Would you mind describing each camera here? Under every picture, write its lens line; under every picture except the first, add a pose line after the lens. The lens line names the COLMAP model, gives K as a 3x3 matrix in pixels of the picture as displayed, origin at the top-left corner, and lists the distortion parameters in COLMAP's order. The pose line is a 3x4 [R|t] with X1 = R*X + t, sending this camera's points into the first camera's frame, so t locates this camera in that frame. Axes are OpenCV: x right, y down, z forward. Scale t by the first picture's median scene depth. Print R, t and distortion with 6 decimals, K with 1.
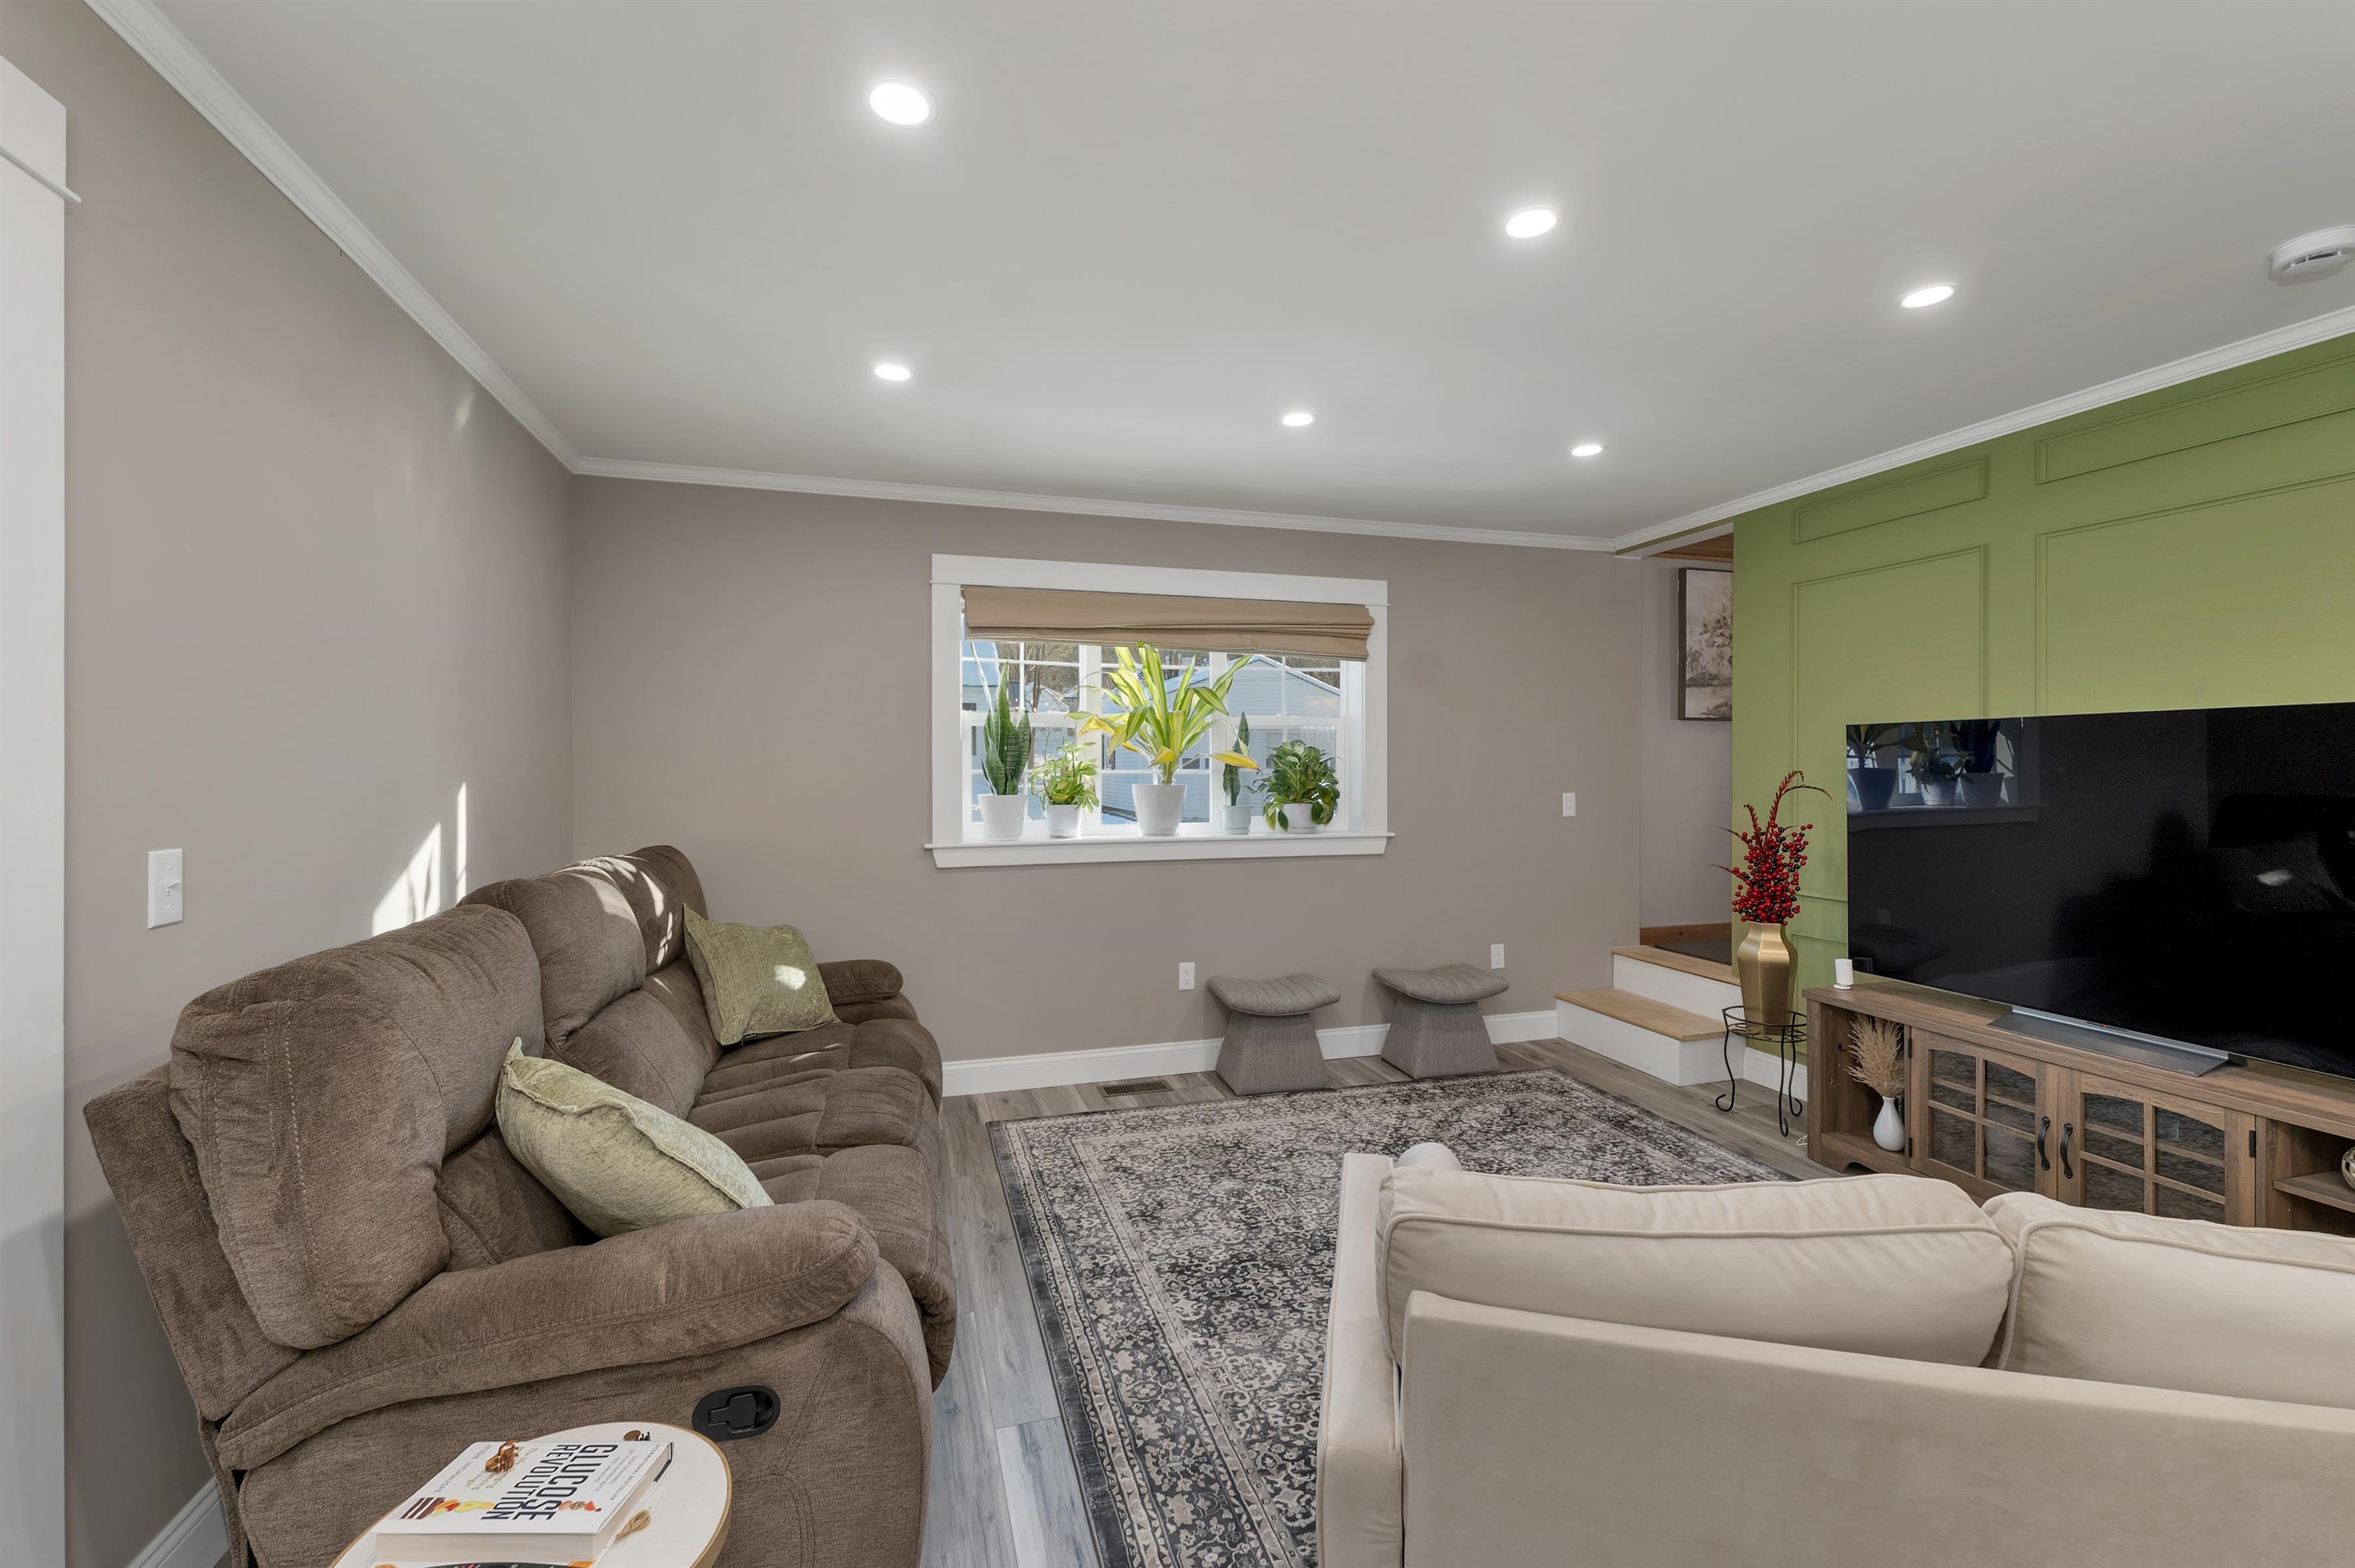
lens RADIAL K [[982.0, 0, 1166.6], [0, 982.0, 767.8], [0, 0, 1]] dist [0.007378, -0.000140]
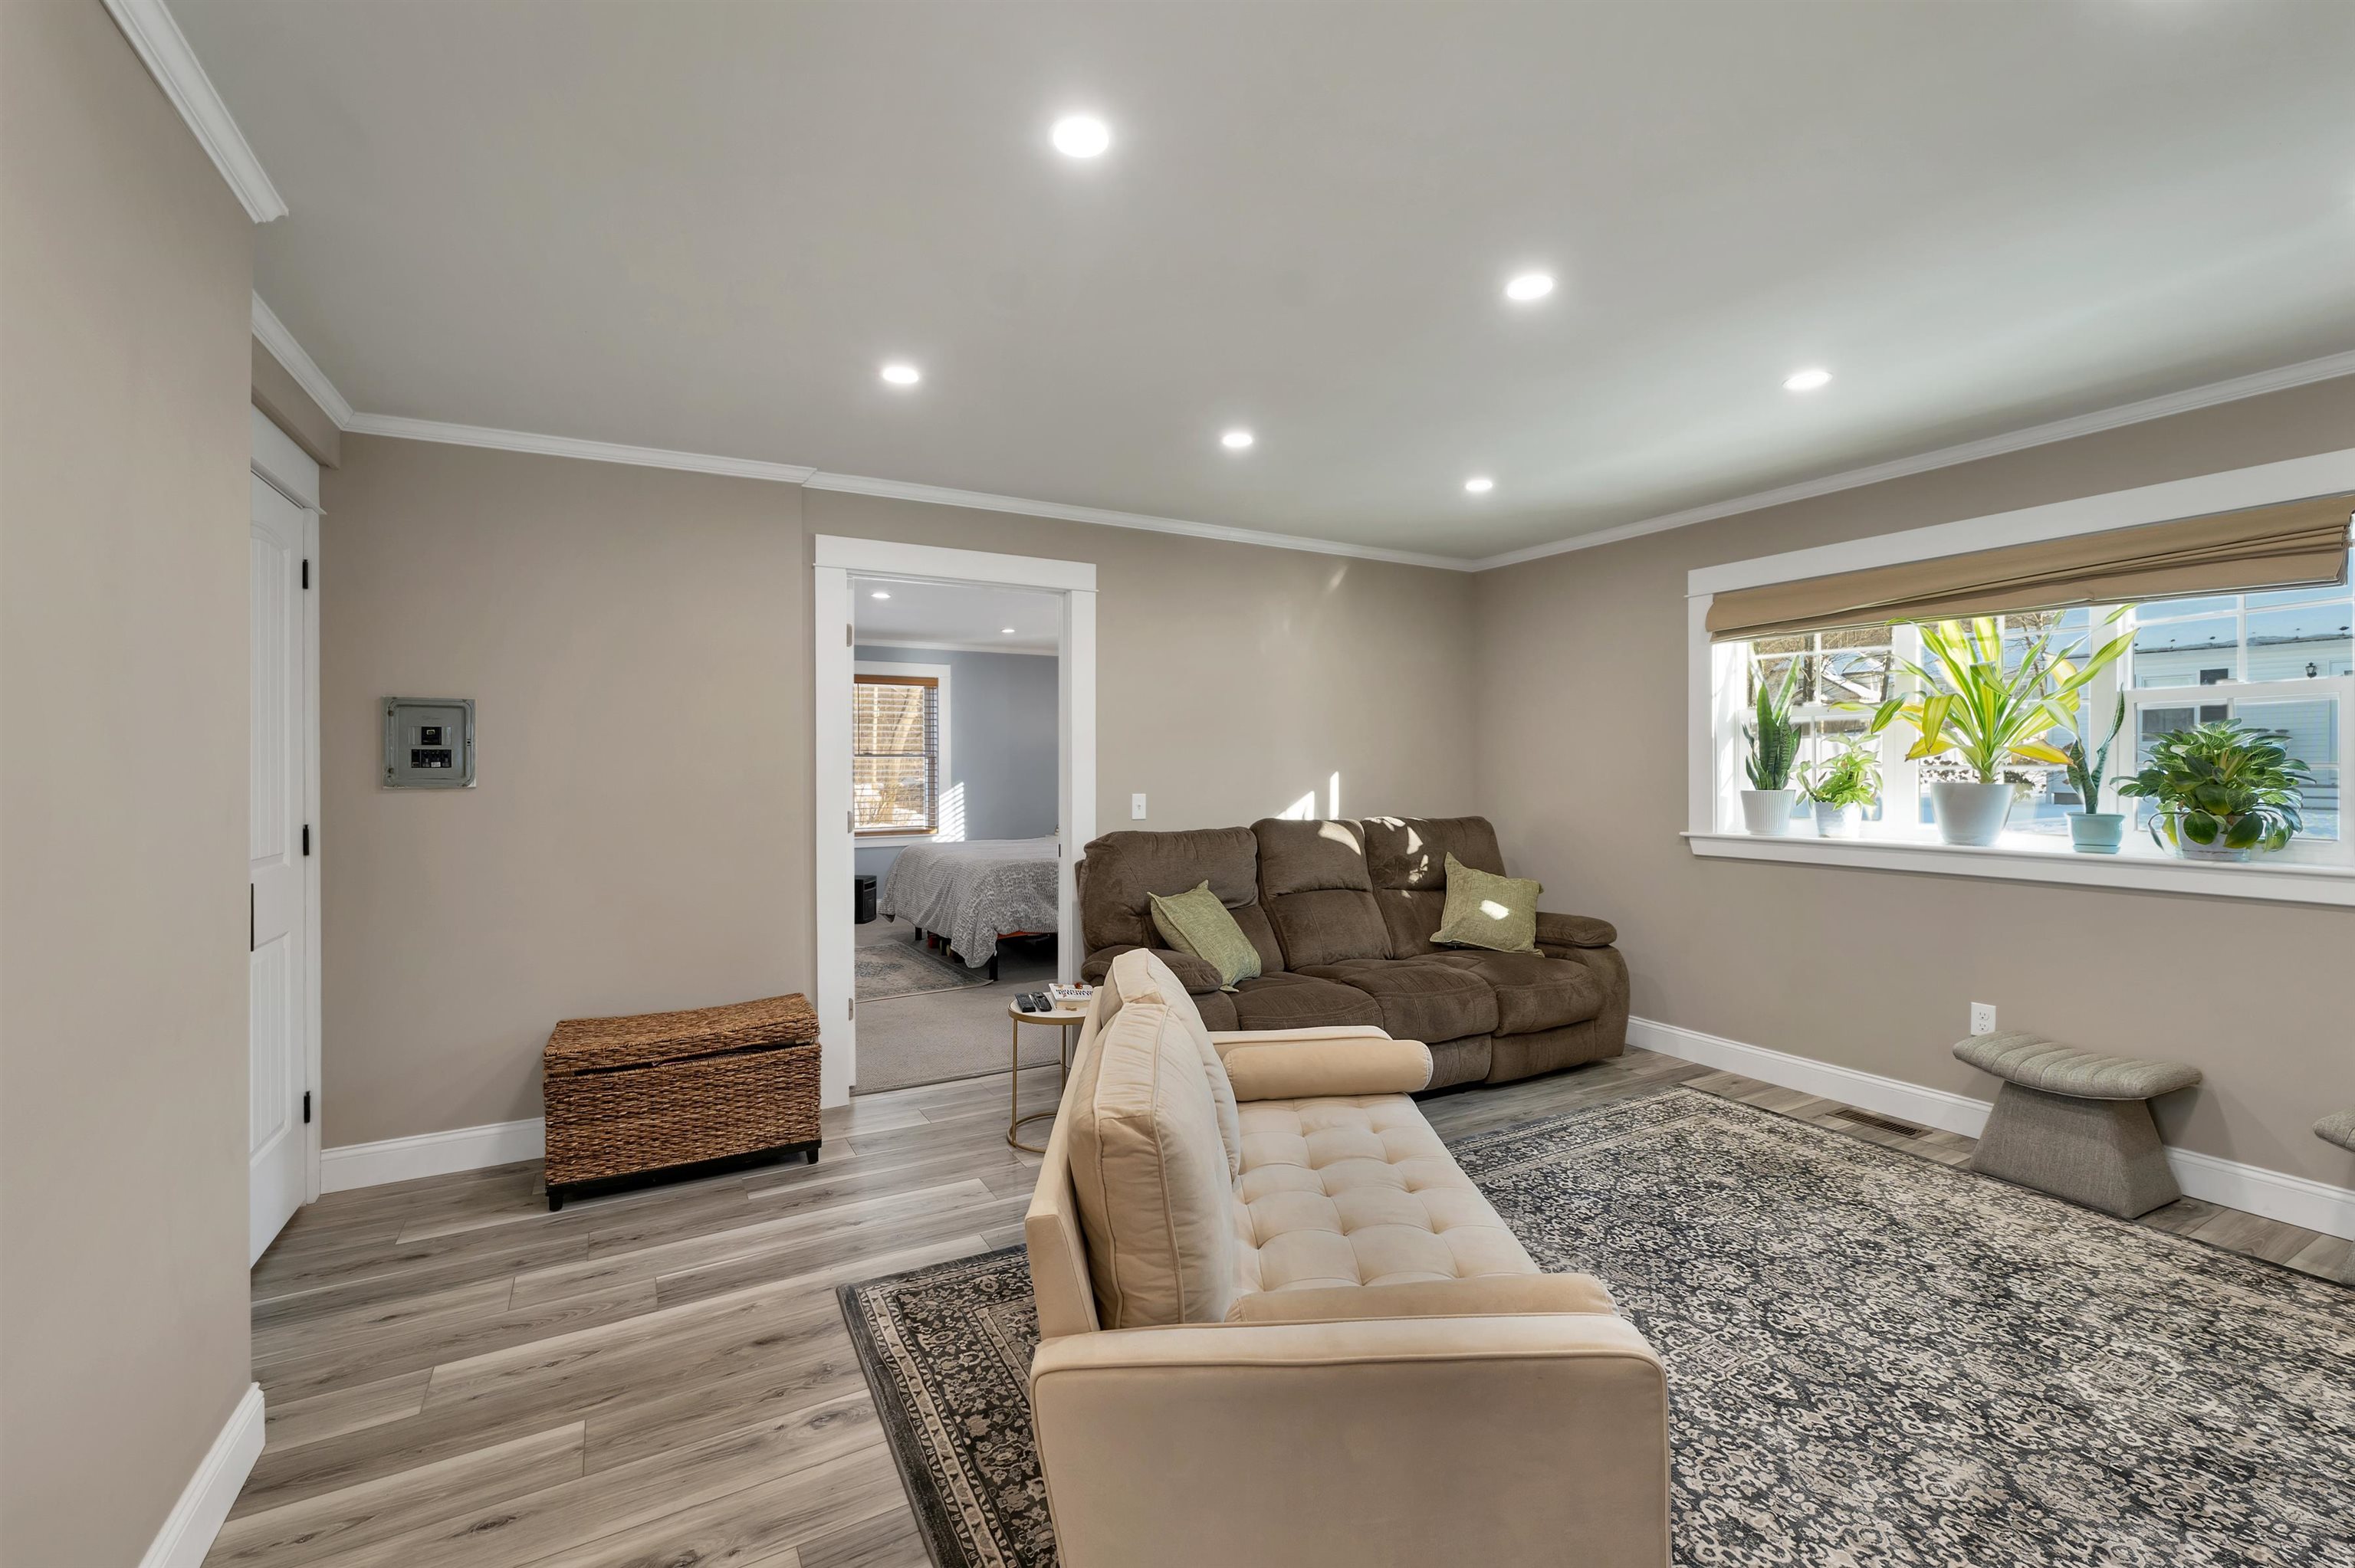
lens RADIAL K [[982.0, 0, 1156.3], [0, 982.0, 767.1], [0, 0, 1]] dist [0.007378, -0.000140]
pose [[0.215859, 0.000977, -0.976424, 0.771126], [-0.000459, 0.999999, 0.000899, 0.003639], [0.976425, 0.000254, 0.215859, 0.186040]]
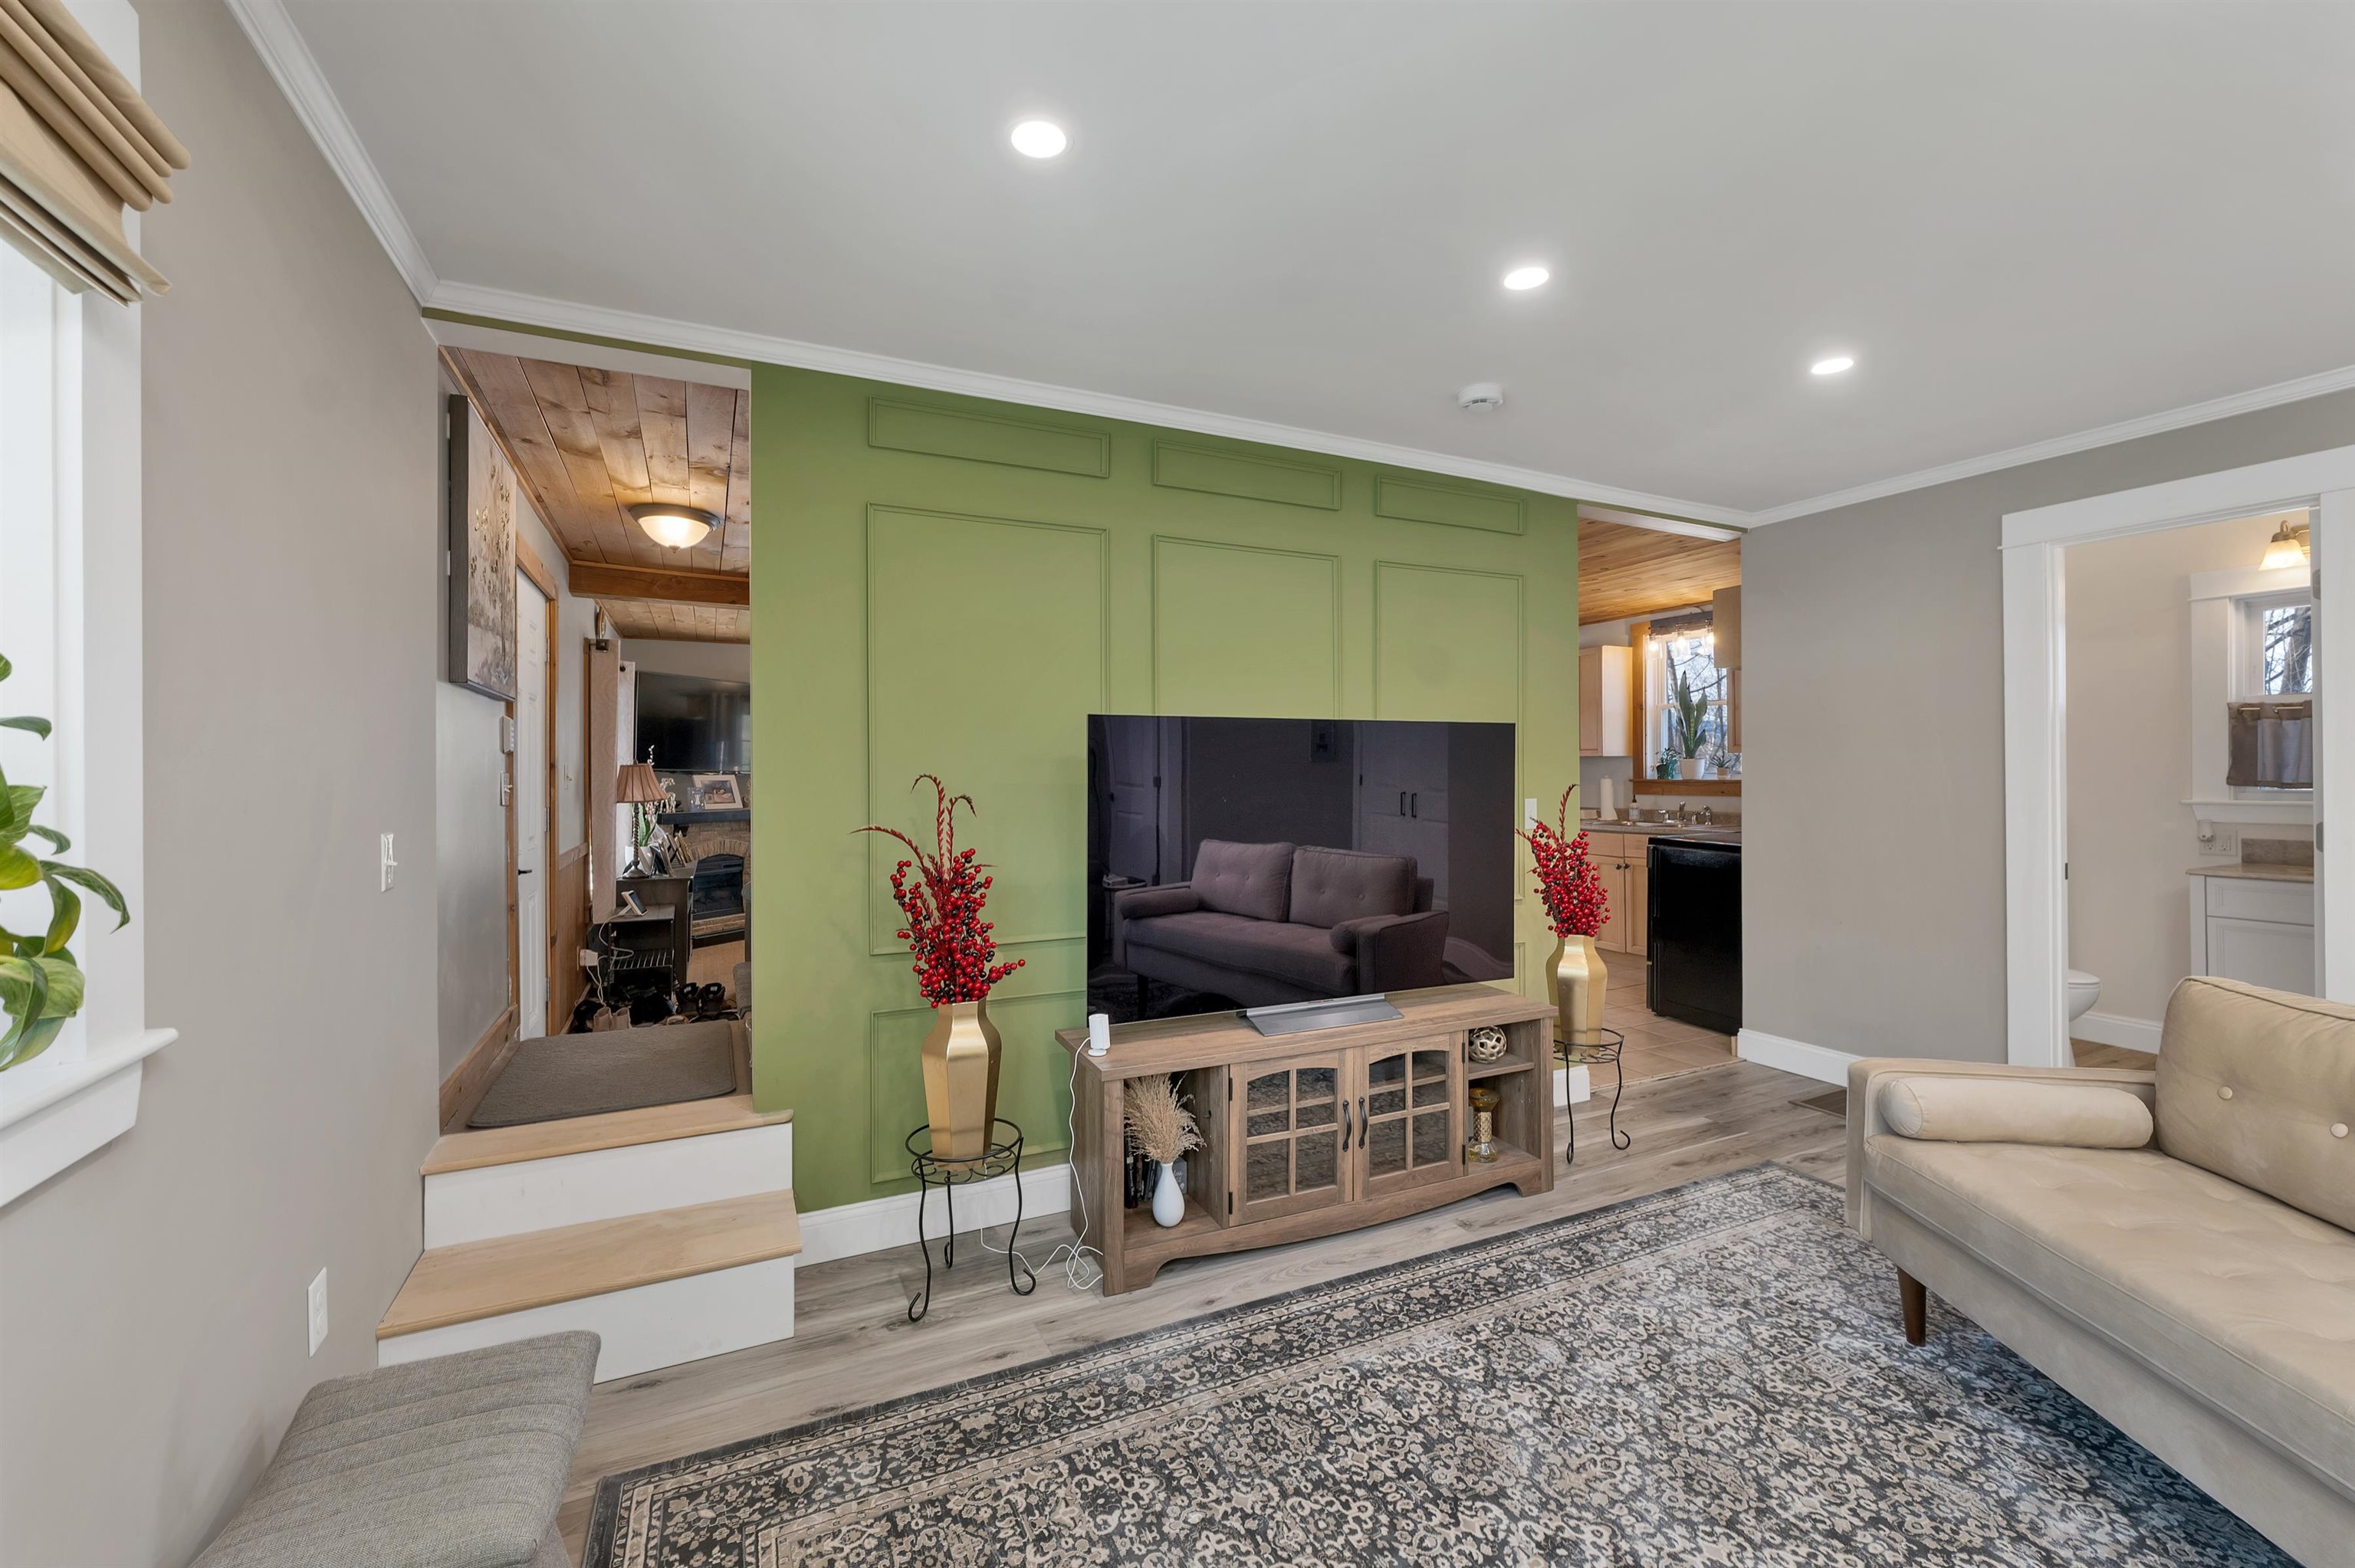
lens RADIAL K [[982.0, 0, 1167.6], [0, 982.0, 773.4], [0, 0, 1]] dist [0.007378, -0.000140]
pose [[-0.163167, 0.005820, 0.986581, -0.076786], [0.010241, 0.999939, -0.004205, 0.006923], [-0.986545, 0.009418, -0.163216, 0.962798]]
